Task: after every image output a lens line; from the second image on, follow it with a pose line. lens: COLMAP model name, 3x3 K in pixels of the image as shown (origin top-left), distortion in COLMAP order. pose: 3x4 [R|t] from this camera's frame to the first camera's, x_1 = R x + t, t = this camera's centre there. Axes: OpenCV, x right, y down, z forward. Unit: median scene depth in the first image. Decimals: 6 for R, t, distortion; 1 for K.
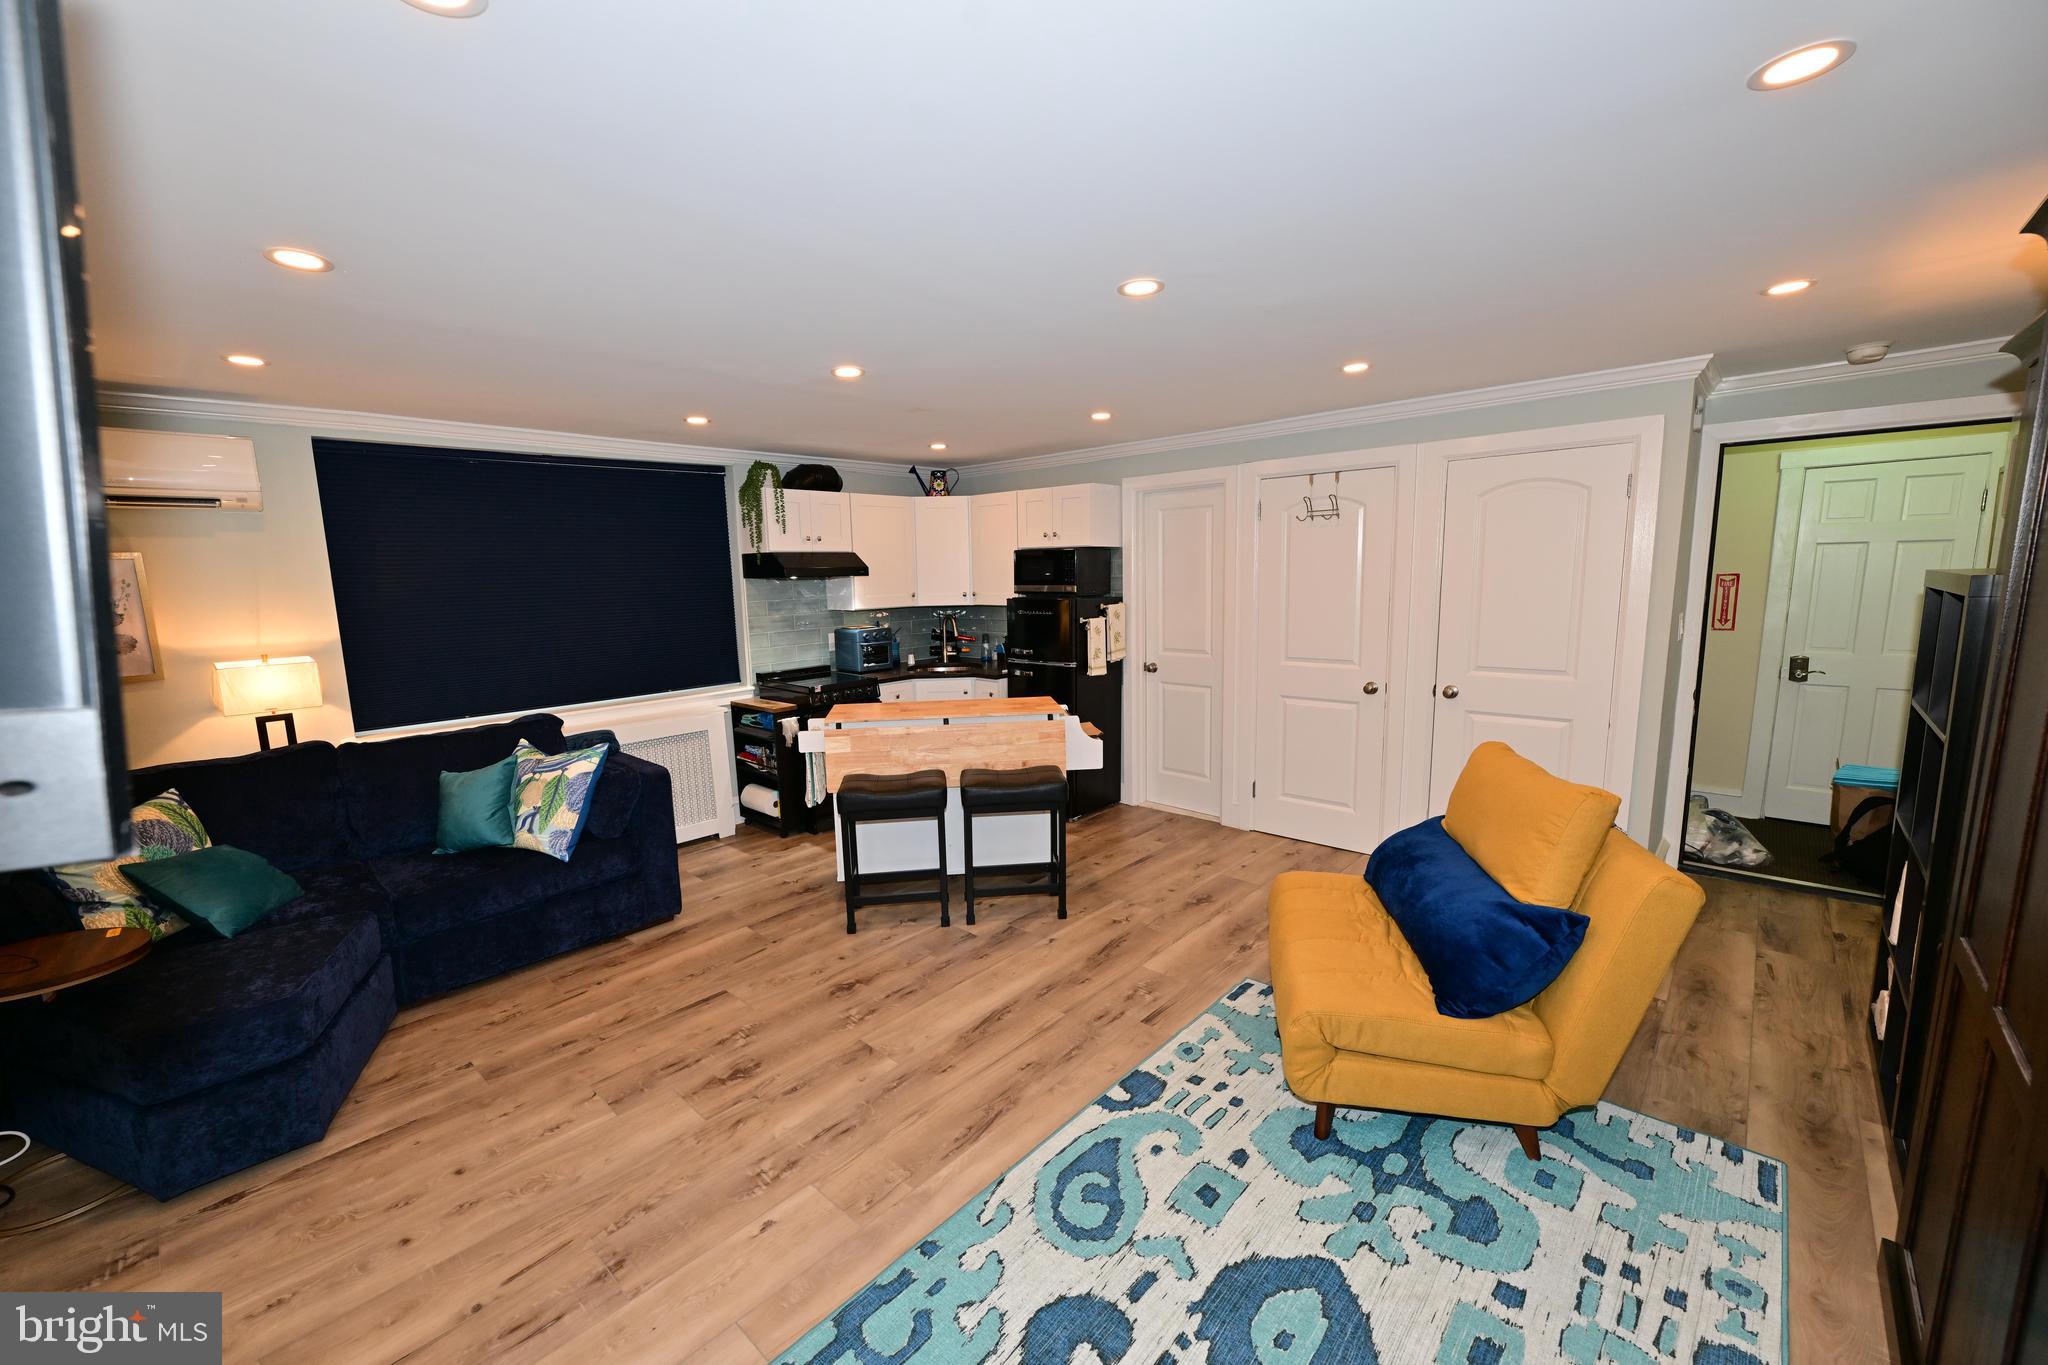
lens RADIAL K [[809.1, 0, 1009.2], [0, 809.1, 690.4], [0, 0, 1]] dist [-0.001822, 0.000616]
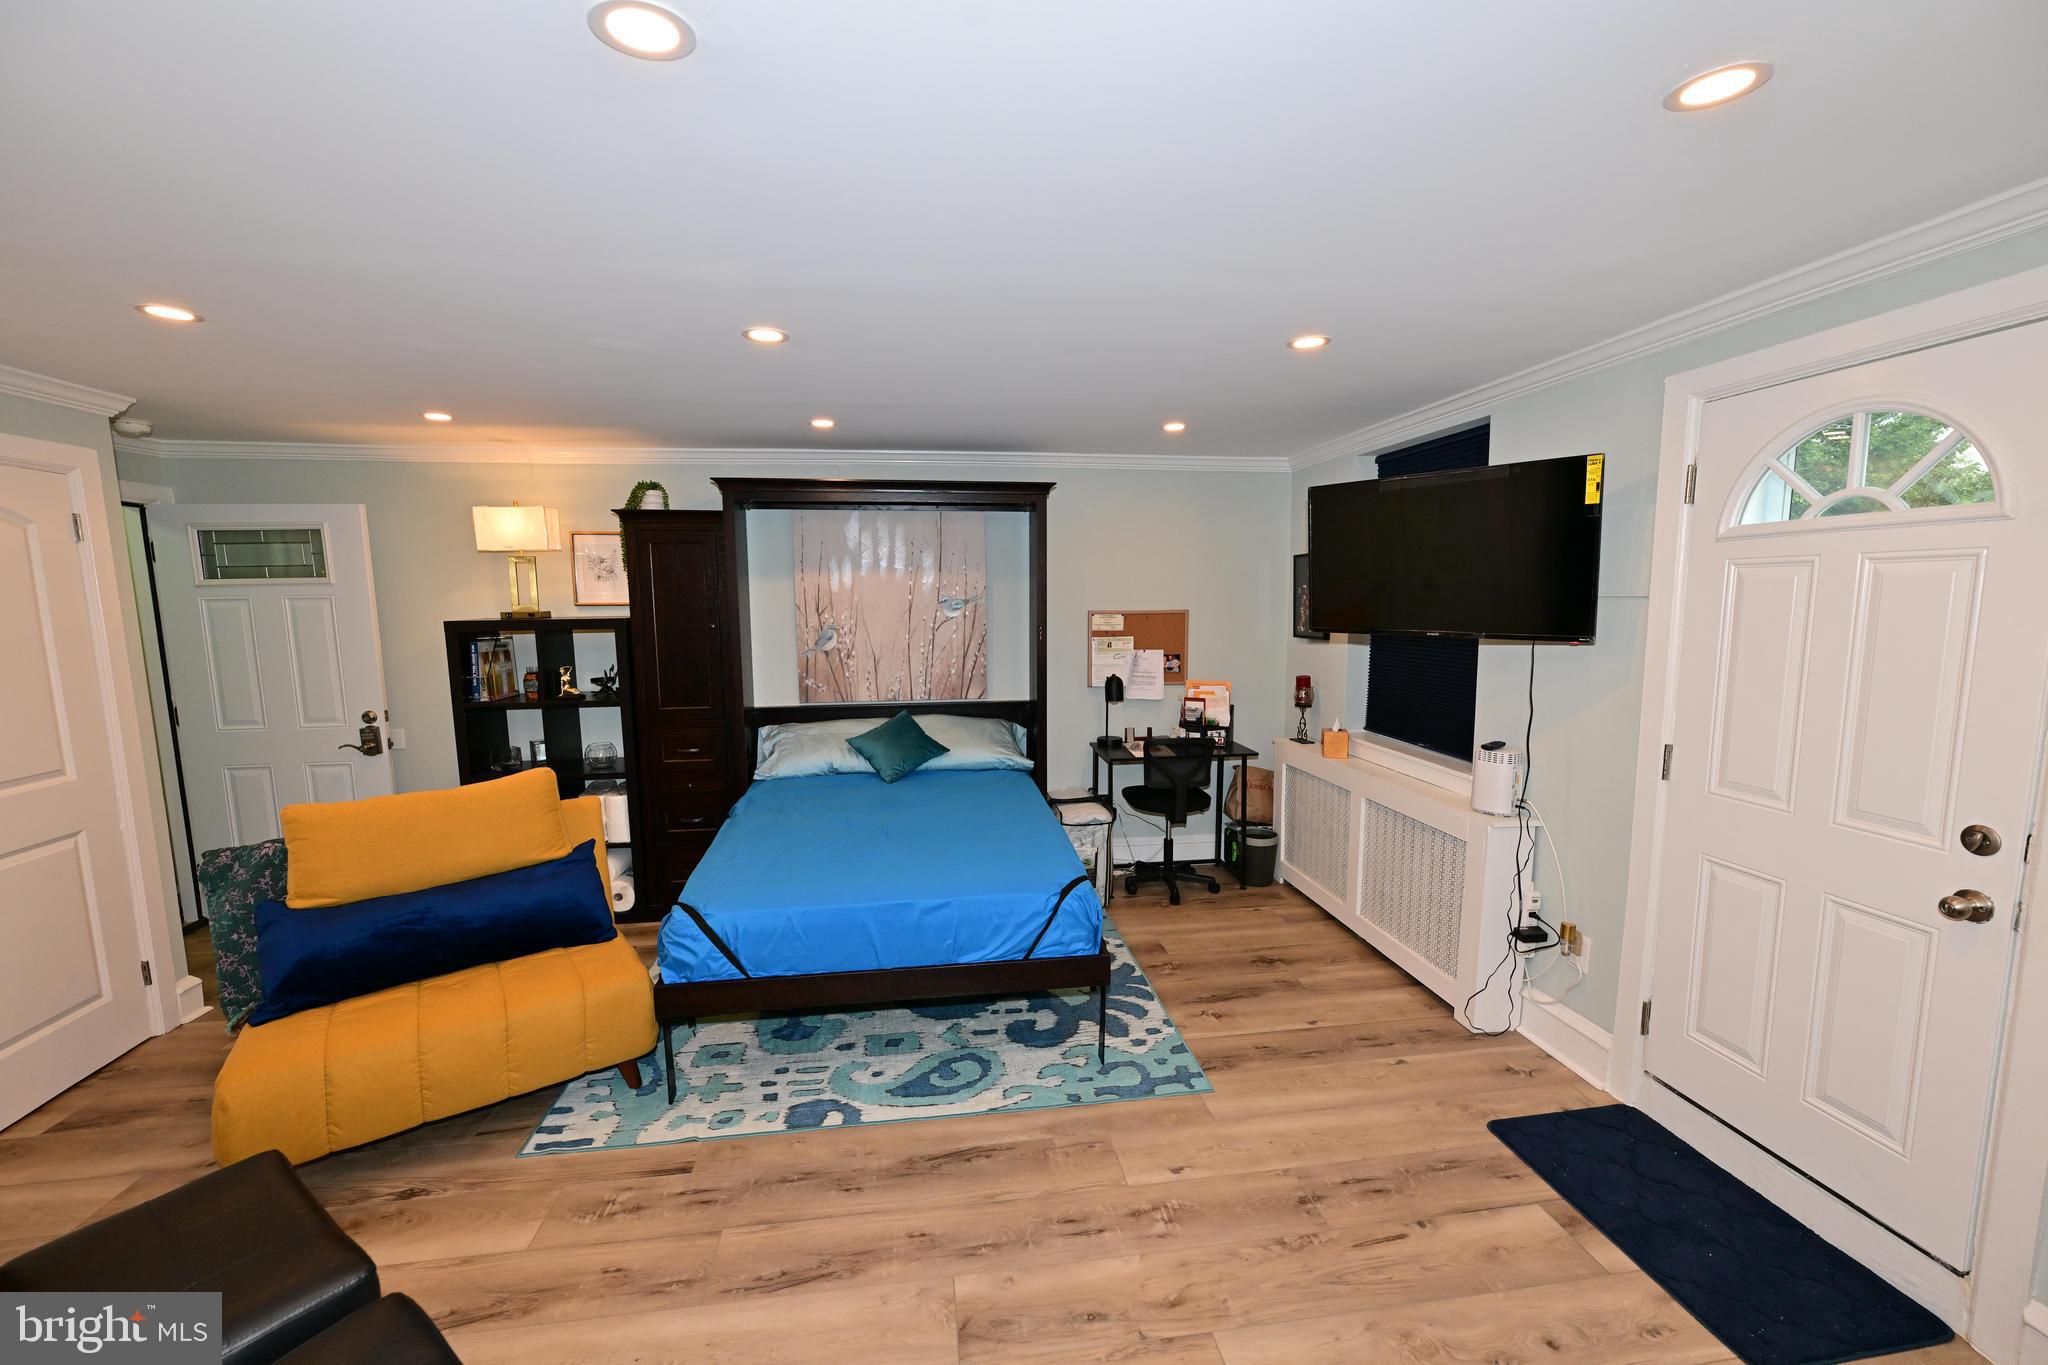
lens RADIAL K [[809.1, 0, 1017.8], [0, 809.1, 691.0], [0, 0, 1]] dist [-0.001822, 0.000616]
pose [[-0.775048, -0.040097, 0.630629, -0.475467], [0.124647, 0.968675, 0.214783, -0.151721], [-0.619487, 0.245073, -0.745771, 1.061160]]
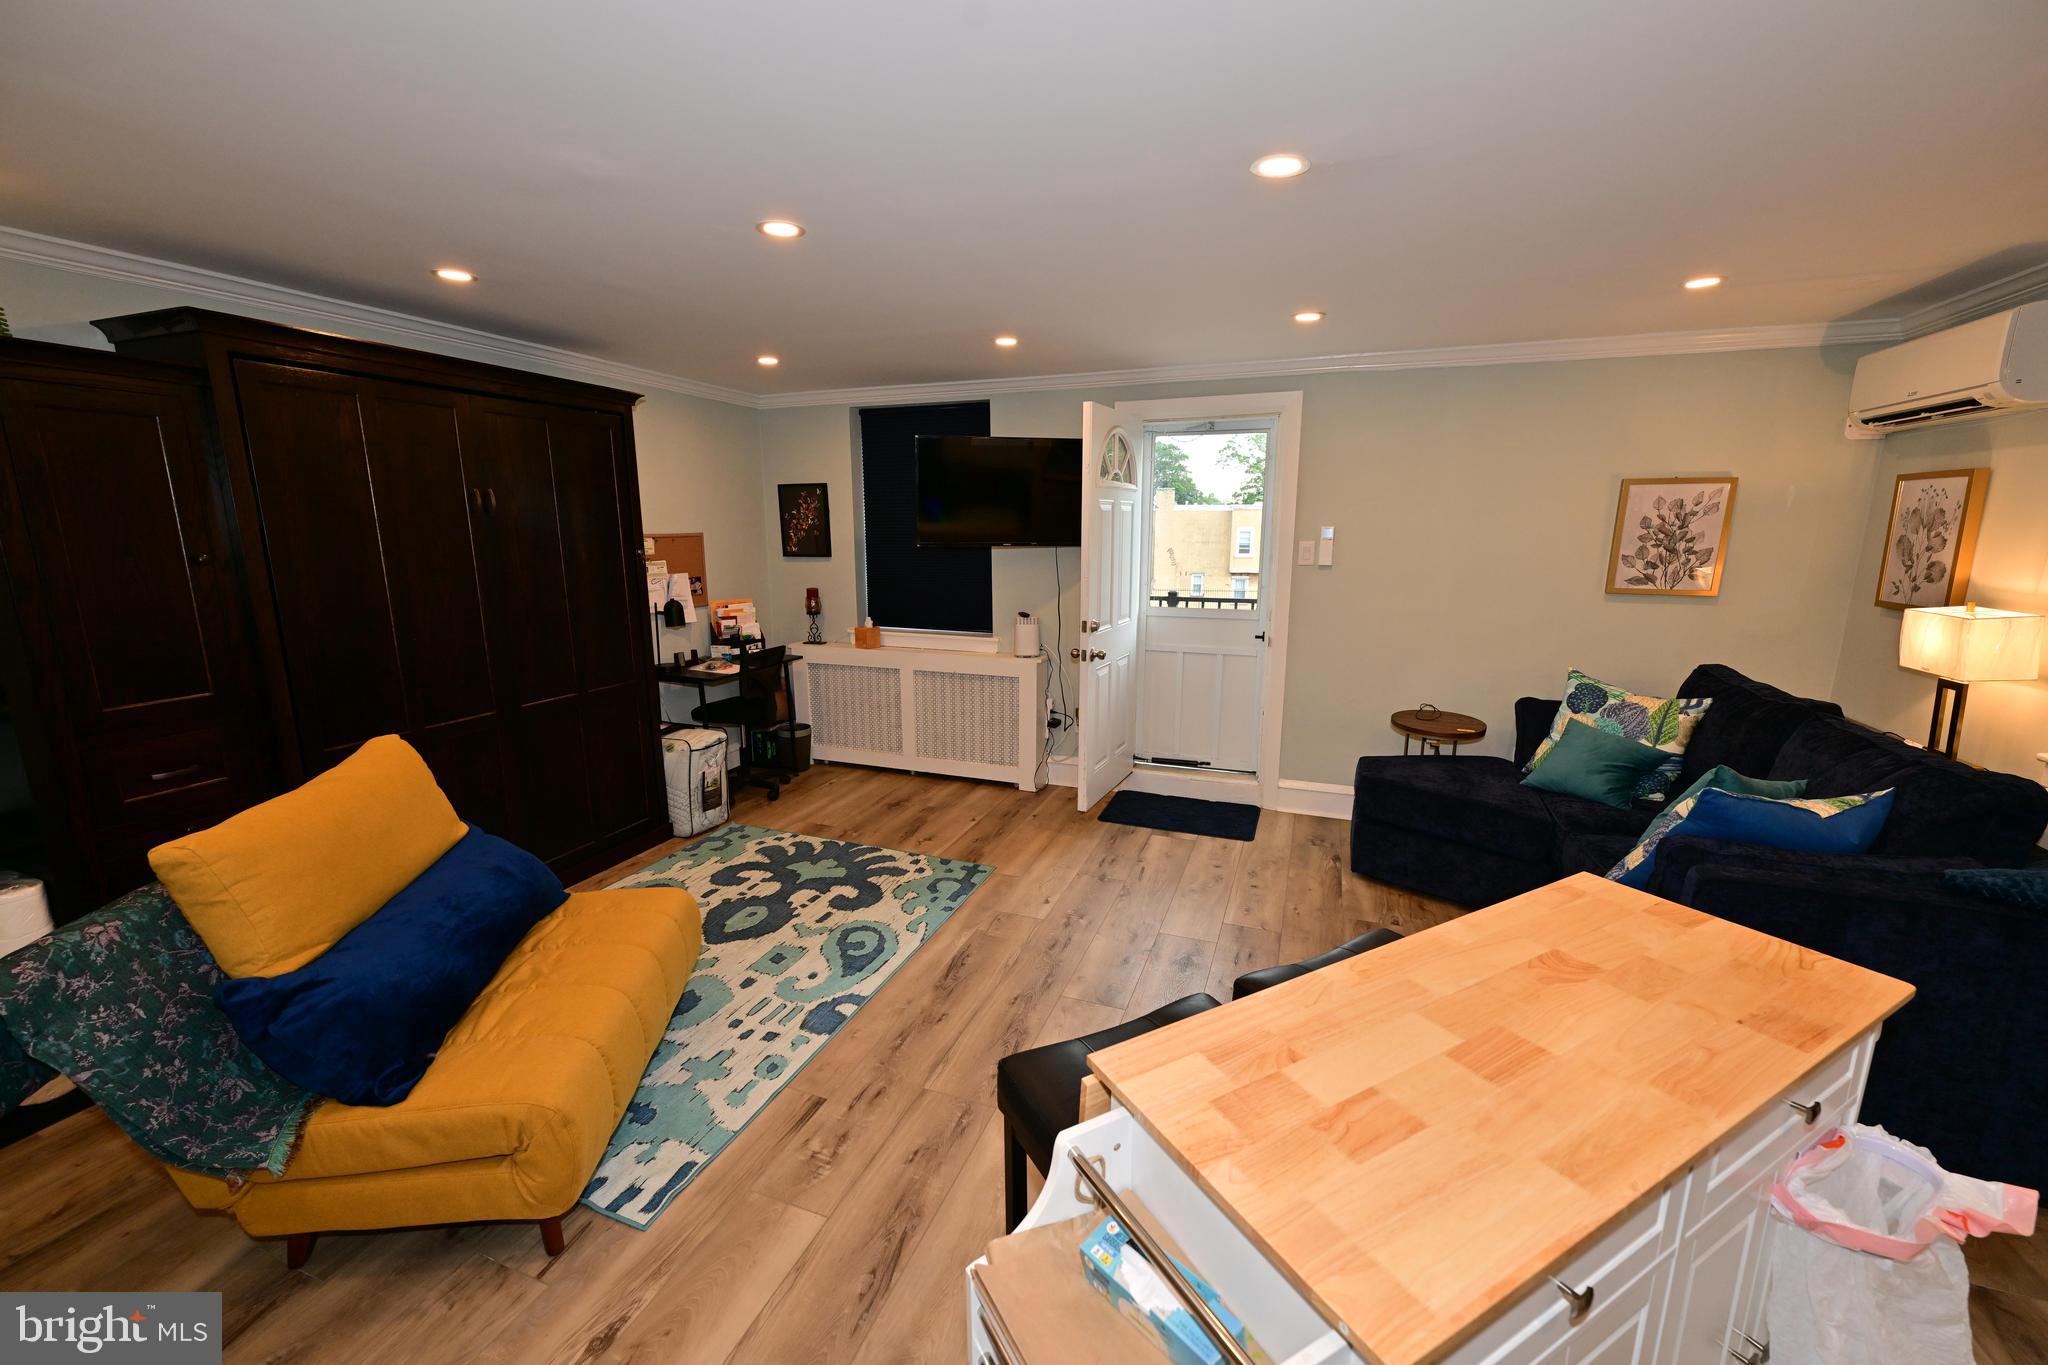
lens RADIAL K [[809.1, 0, 1010.8], [0, 809.1, 685.7], [0, 0, 1]] dist [-0.001822, 0.000616]
pose [[-0.926938, 0.102212, -0.361025, 0.198677], [-0.029541, 0.939315, 0.341782, -0.202873], [0.374050, 0.327476, -0.867667, 1.344561]]
